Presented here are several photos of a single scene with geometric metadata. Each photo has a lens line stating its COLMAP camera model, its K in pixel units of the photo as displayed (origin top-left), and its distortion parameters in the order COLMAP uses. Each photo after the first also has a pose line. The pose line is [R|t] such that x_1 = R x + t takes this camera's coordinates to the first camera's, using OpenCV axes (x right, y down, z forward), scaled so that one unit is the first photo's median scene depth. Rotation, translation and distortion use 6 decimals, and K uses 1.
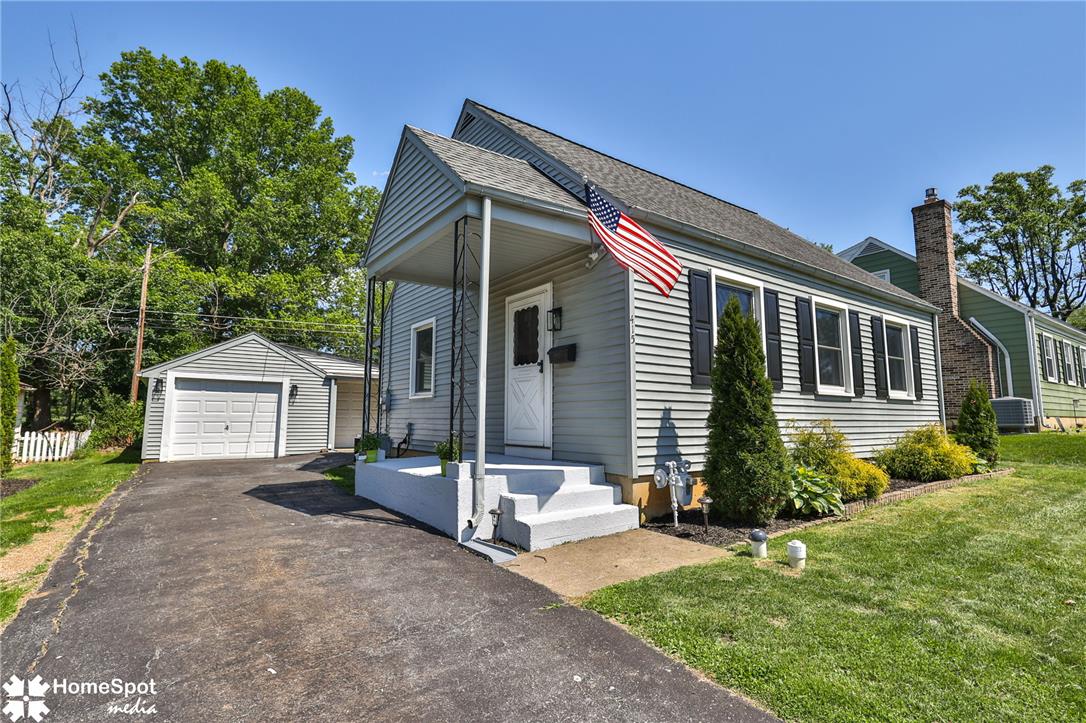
lens RADIAL K [[534.1, 0, 539.7], [0, 534.1, 356.7], [0, 0, 1]] dist [-0.000977, 0.000531]
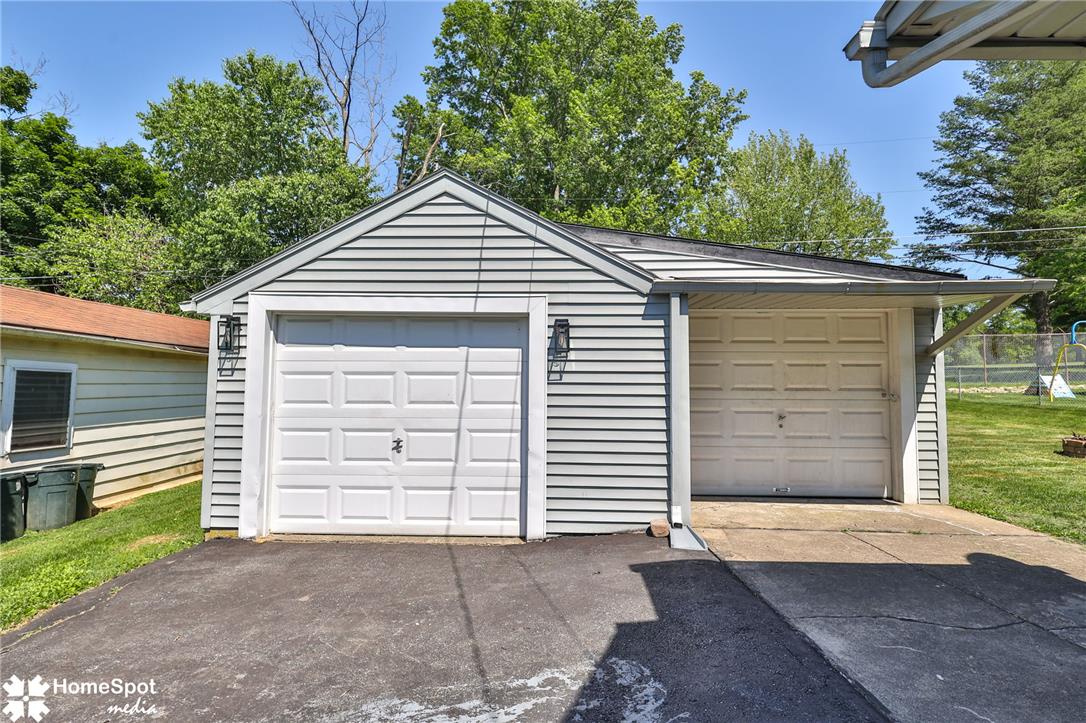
lens RADIAL K [[534.1, 0, 539.7], [0, 534.1, 356.7], [0, 0, 1]] dist [-0.000977, 0.000531]
pose [[0.806685, -0.032979, -0.590061, -0.285257], [0.068564, 0.996922, 0.038017, 0.063848], [0.586991, -0.071124, 0.806463, 0.745305]]
